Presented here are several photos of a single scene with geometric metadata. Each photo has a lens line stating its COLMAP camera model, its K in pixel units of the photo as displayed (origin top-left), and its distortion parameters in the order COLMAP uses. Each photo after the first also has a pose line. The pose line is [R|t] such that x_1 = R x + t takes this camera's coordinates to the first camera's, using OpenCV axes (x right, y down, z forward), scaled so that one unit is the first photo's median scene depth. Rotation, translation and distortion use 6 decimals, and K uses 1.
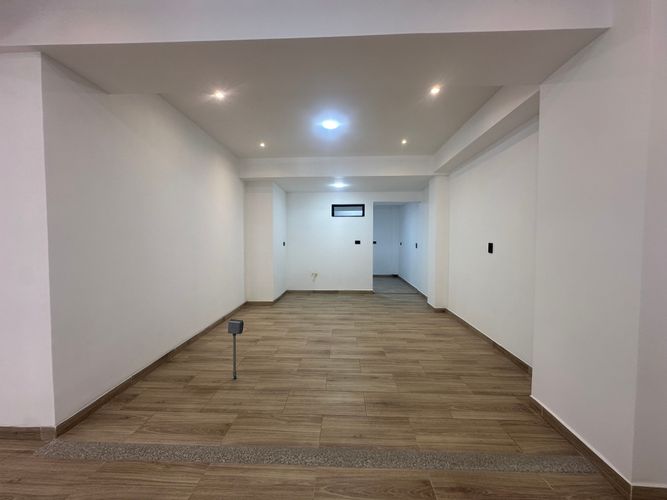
lens RADIAL K [[265.3, 0, 335.3], [0, 265.3, 249.4], [0, 0, 1]] dist [-0.003822, 0.001594]
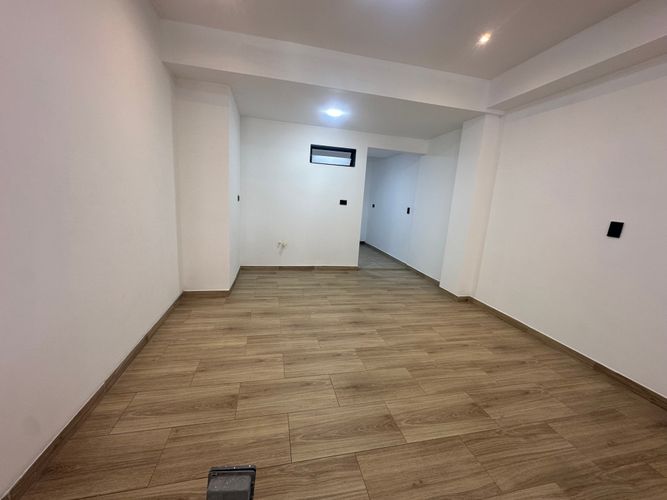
lens RADIAL K [[265.3, 0, 337.8], [0, 265.3, 251.8], [0, 0, 1]] dist [-0.003822, 0.001594]
pose [[0.961969, 0.006268, 0.273086, -0.182457], [-0.052798, 0.985151, 0.163371, -0.016418], [-0.268007, -0.171576, 0.948016, 0.391361]]
